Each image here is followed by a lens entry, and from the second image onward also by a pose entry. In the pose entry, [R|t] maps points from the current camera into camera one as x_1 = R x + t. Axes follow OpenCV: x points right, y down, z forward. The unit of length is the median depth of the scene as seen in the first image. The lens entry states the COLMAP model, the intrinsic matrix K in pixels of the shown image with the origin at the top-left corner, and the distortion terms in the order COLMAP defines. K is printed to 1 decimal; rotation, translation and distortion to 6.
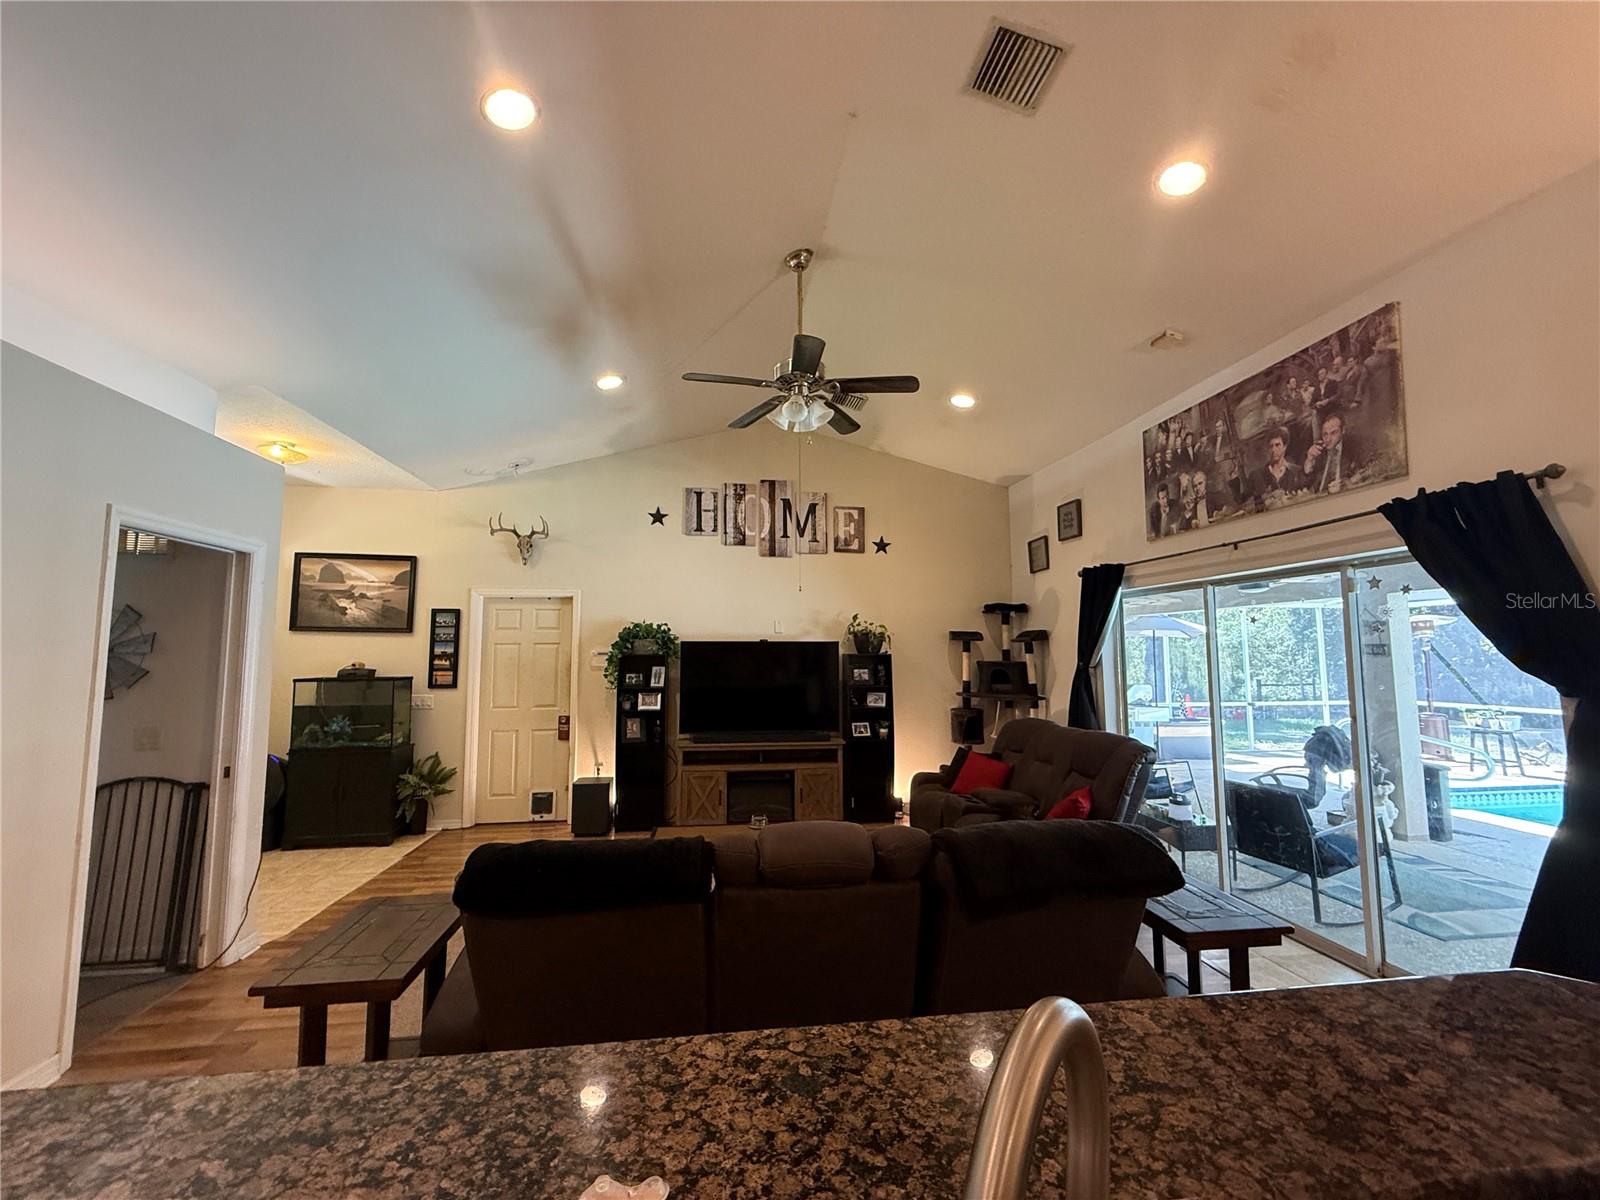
lens RADIAL K [[636.1, 0, 794.7], [0, 636.1, 599.8], [0, 0, 1]] dist [0.000540, 0.000365]
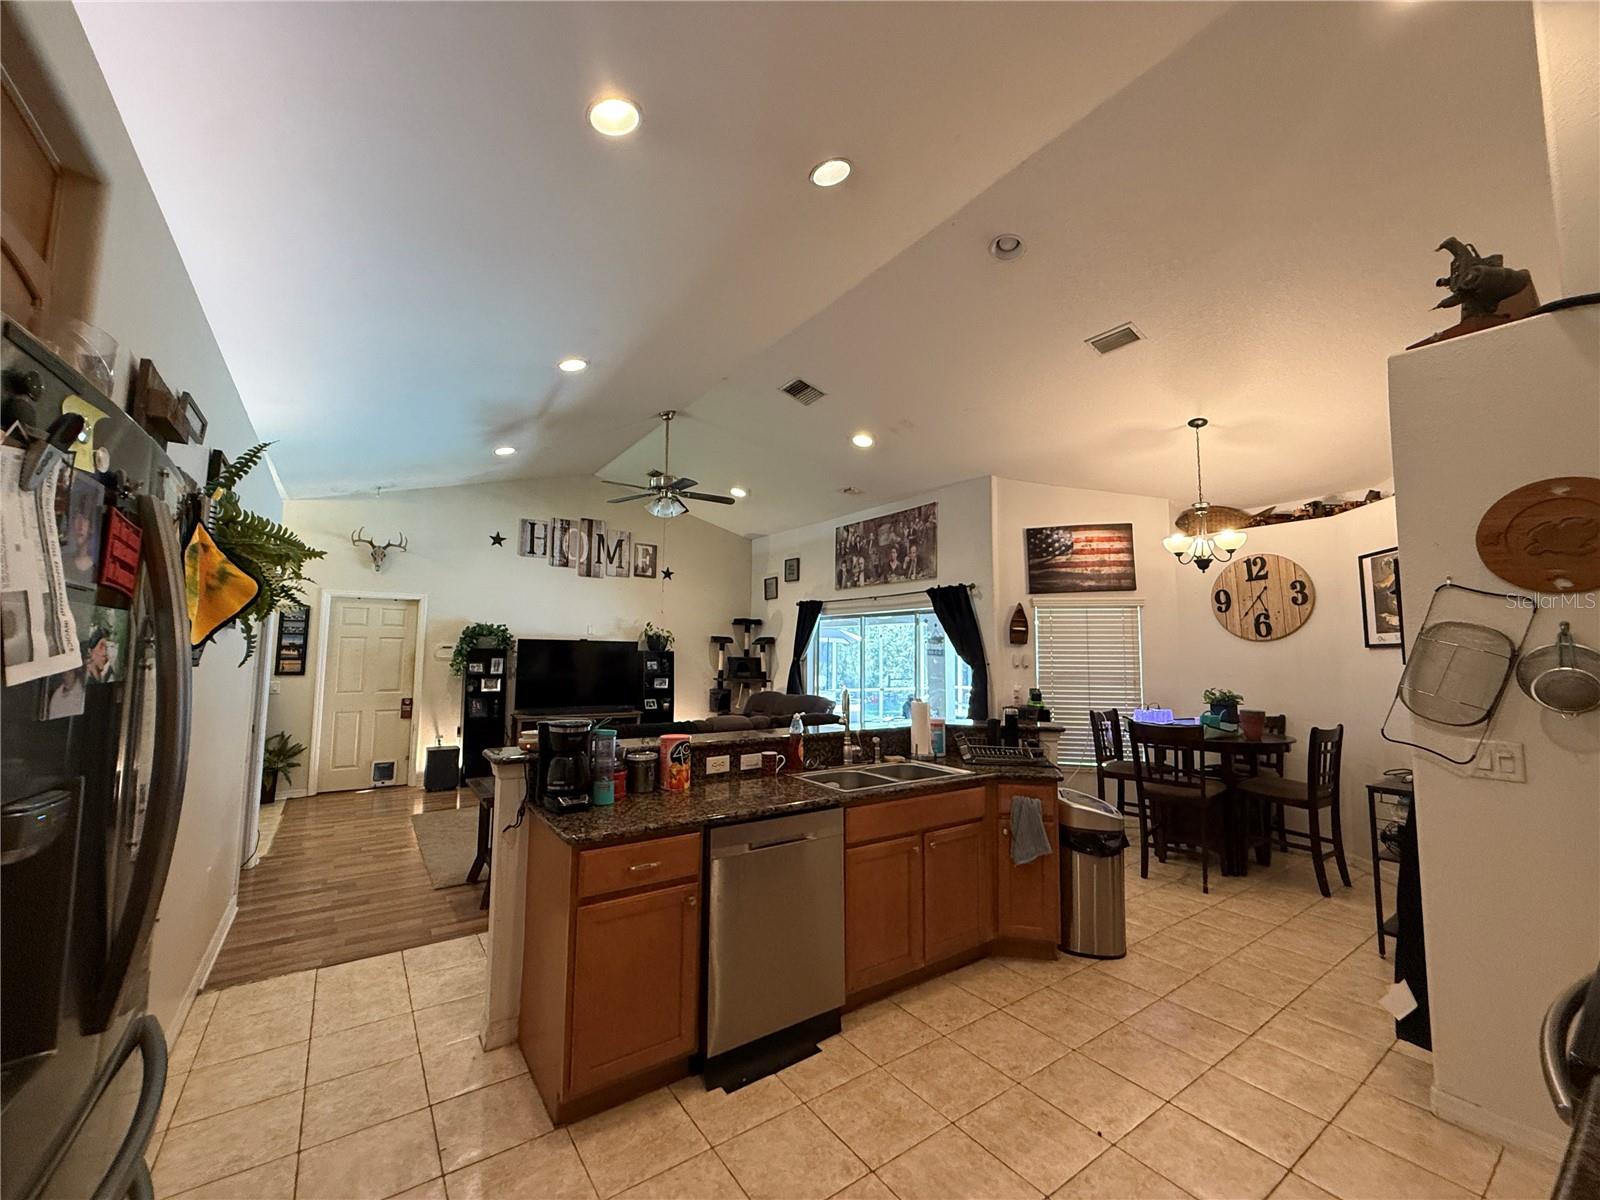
lens RADIAL K [[636.1, 0, 791.8], [0, 636.1, 605.5], [0, 0, 1]] dist [0.000540, 0.000365]
pose [[0.890761, 0.047495, 0.451984, -0.273319], [-0.051197, 0.998680, -0.004044, -0.026169], [-0.451580, -0.019538, 0.892017, -0.410137]]
